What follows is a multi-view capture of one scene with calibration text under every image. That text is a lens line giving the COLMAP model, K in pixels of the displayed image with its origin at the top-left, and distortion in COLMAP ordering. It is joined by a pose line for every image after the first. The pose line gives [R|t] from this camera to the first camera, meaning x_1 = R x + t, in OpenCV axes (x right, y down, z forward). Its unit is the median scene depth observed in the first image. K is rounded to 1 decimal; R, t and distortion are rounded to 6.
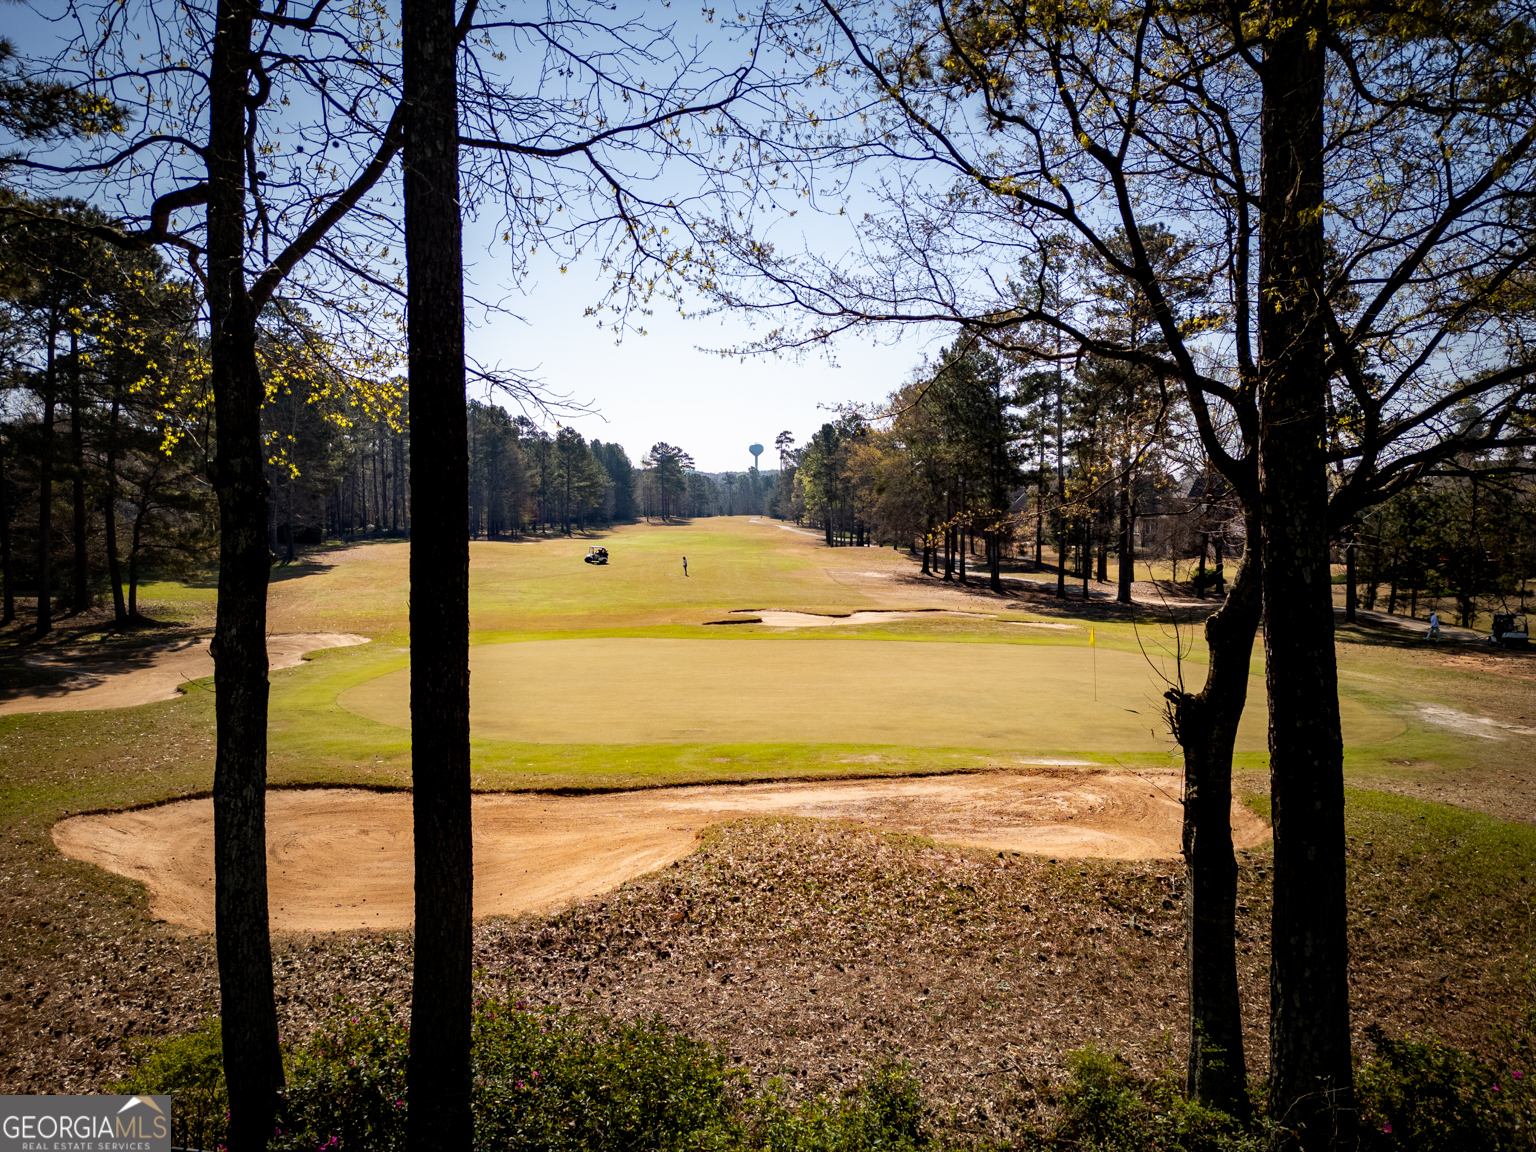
lens RADIAL K [[1080.6, 0, 768.0], [0, 1080.6, 576.0], [0, 0, 1]] dist [0.042969, -0.001974]
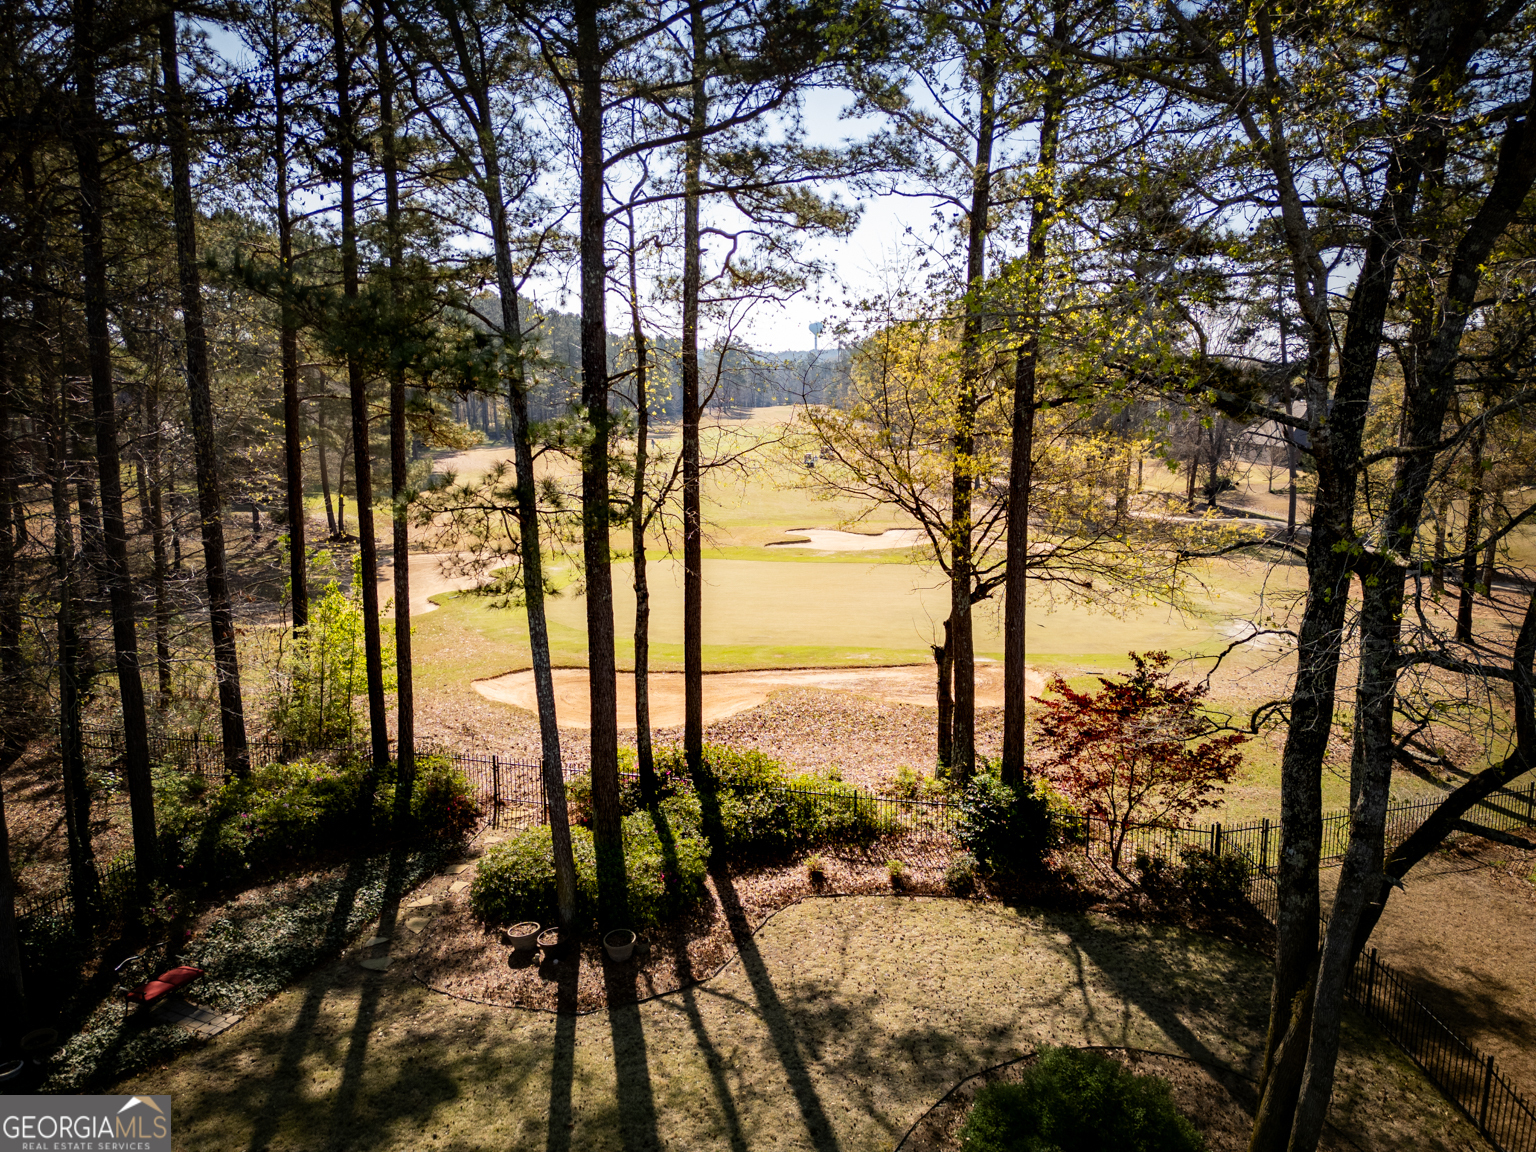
lens RADIAL K [[1080.6, 0, 768.0], [0, 1080.6, 576.0], [0, 0, 1]] dist [0.042969, -0.001974]
pose [[0.998523, 0.011780, -0.053047, 0.042110], [-0.005753, 0.993650, 0.112372, -0.208449], [0.054034, -0.111901, 0.992249, -0.973611]]
